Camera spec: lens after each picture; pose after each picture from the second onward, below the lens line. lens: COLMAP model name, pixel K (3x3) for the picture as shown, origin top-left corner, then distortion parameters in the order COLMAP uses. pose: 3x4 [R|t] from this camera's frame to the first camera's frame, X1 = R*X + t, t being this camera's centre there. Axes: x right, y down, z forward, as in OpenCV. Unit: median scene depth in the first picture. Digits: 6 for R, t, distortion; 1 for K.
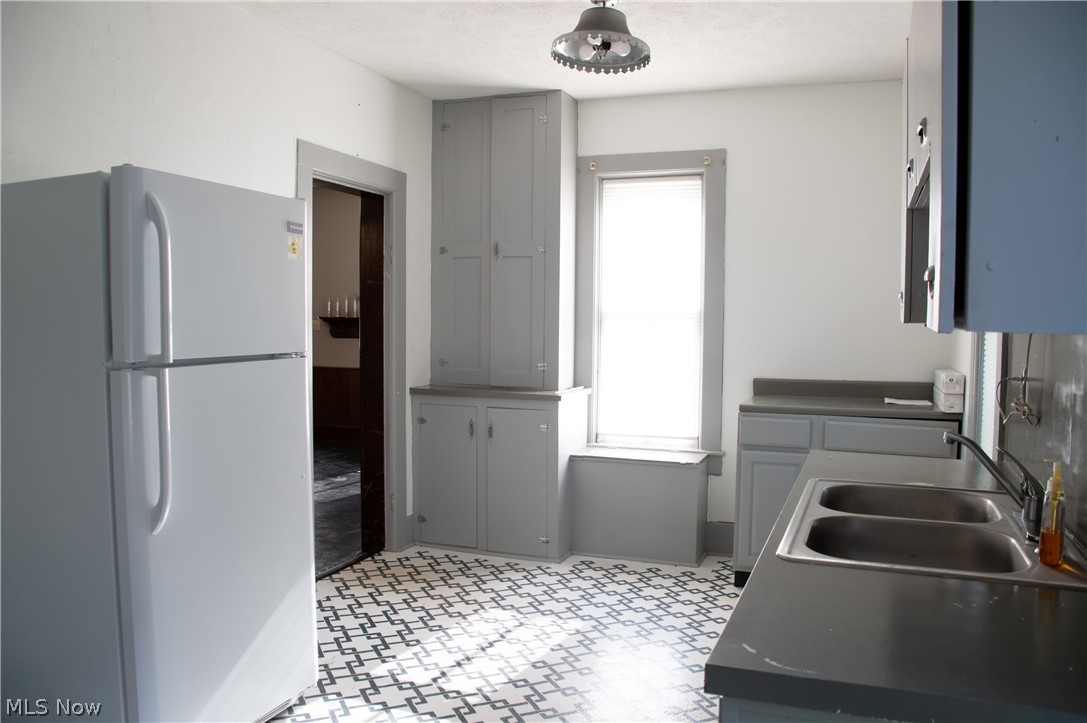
lens RADIAL K [[859.1, 0, 543.0], [0, 859.1, 365.1], [0, 0, 1]] dist [-0.108582, 0.051539]
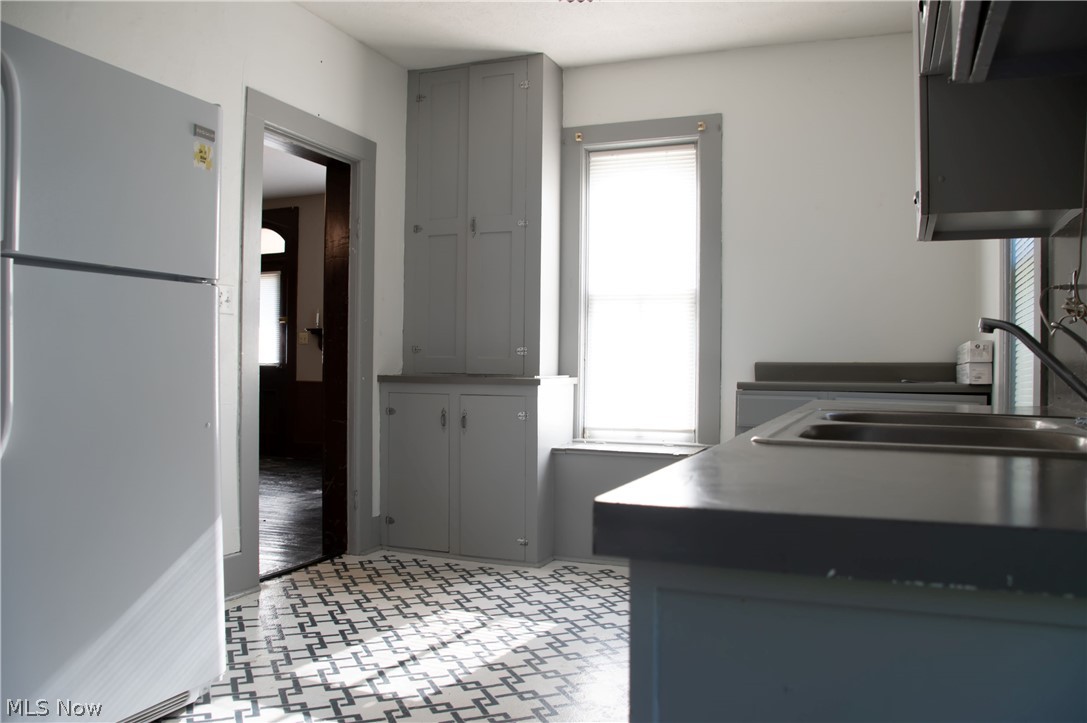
lens RADIAL K [[859.1, 0, 540.2], [0, 859.1, 362.8], [0, 0, 1]] dist [-0.108582, 0.051539]
pose [[0.999798, 0.001475, -0.020056, 0.038116], [-0.002580, 0.998472, -0.055198, 0.066840], [0.019944, 0.055238, 0.998274, 0.095698]]
